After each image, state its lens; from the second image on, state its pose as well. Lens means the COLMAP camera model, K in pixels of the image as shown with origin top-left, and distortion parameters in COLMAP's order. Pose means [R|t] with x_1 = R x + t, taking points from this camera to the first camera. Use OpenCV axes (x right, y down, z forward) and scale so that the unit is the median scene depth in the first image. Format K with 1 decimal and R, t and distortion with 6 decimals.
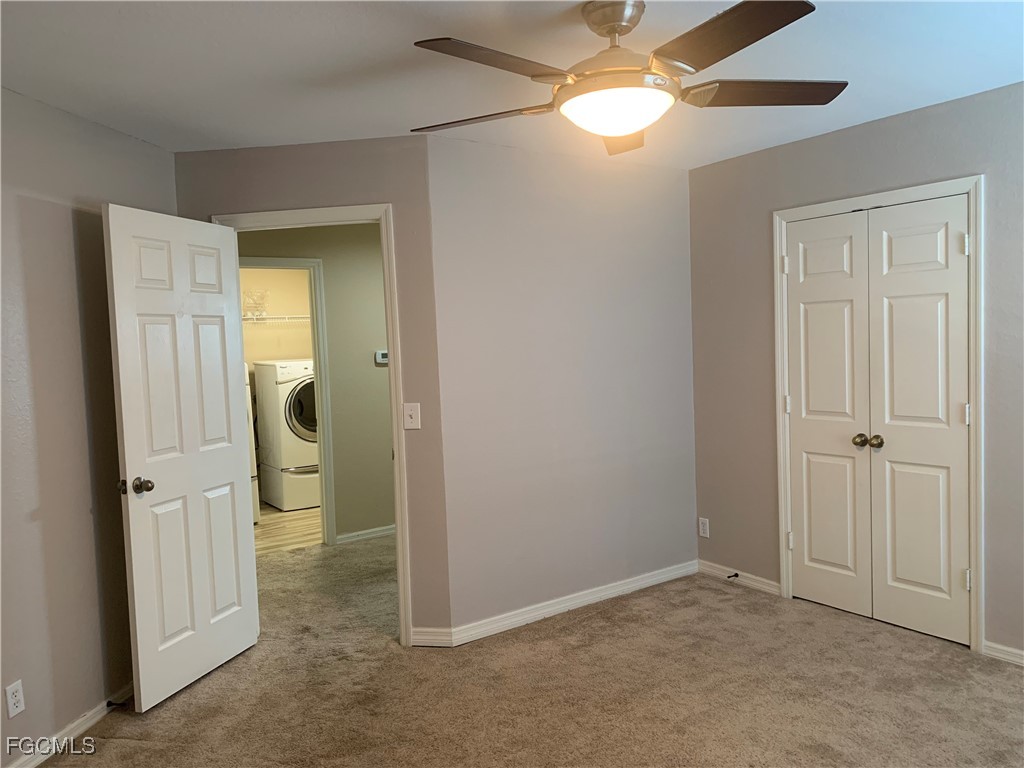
lens RADIAL K [[789.0, 0, 514.3], [0, 789.0, 381.8], [0, 0, 1]] dist [0.077564, -0.120759]
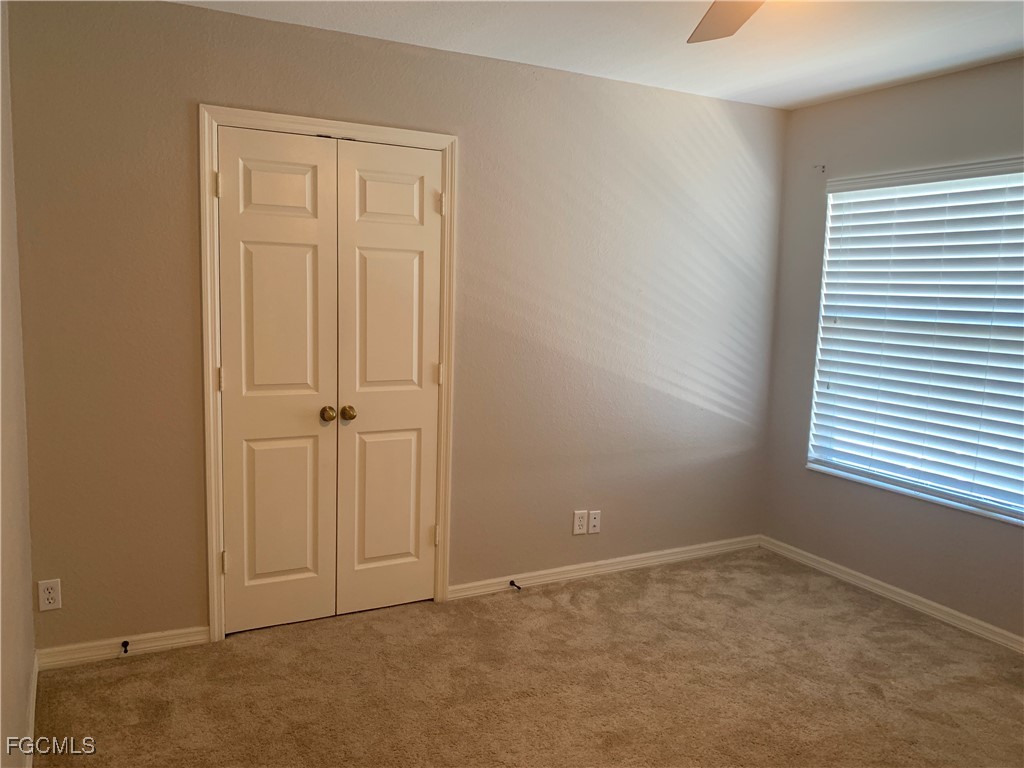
lens RADIAL K [[789.0, 0, 514.3], [0, 789.0, 381.8], [0, 0, 1]] dist [0.077564, -0.120759]
pose [[0.136389, -0.082837, 0.987186, -0.375957], [0.018691, 0.996536, 0.081039, -0.026412], [-0.990479, 0.007398, 0.137465, 0.704034]]
